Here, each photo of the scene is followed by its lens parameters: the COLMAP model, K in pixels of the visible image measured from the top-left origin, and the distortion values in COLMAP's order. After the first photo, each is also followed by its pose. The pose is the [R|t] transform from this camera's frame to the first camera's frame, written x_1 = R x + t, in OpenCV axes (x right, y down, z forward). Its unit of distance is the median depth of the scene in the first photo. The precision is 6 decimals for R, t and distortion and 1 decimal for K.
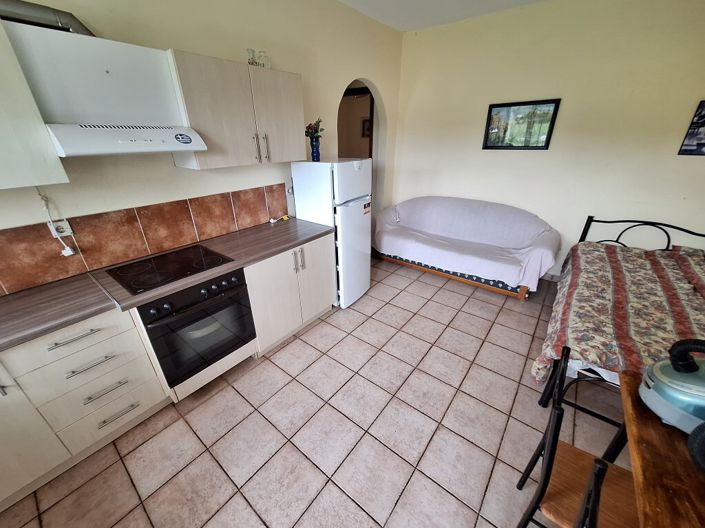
lens RADIAL K [[277.0, 0, 349.5], [0, 277.0, 269.2], [0, 0, 1]] dist [-0.003086, 0.000855]
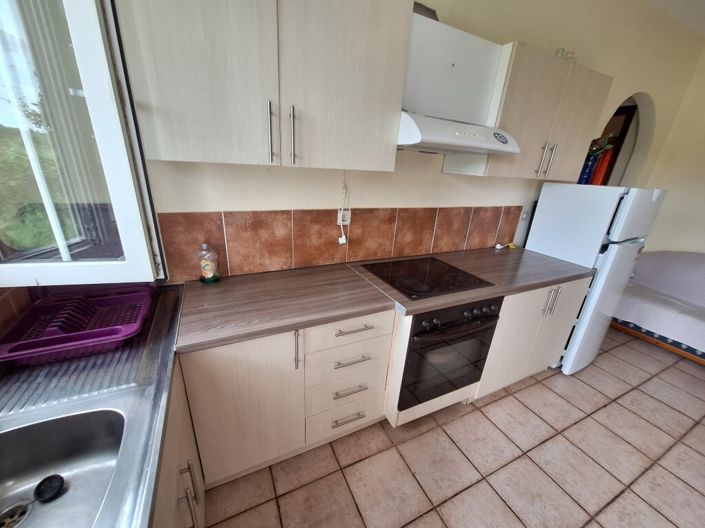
lens RADIAL K [[277.0, 0, 347.7], [0, 277.0, 269.4], [0, 0, 1]] dist [-0.003086, 0.000855]
pose [[0.896357, 0.215199, -0.387599, -0.395290], [-0.250469, 0.967203, -0.042230, 0.054245], [0.365800, 0.134935, 0.920860, 0.053007]]
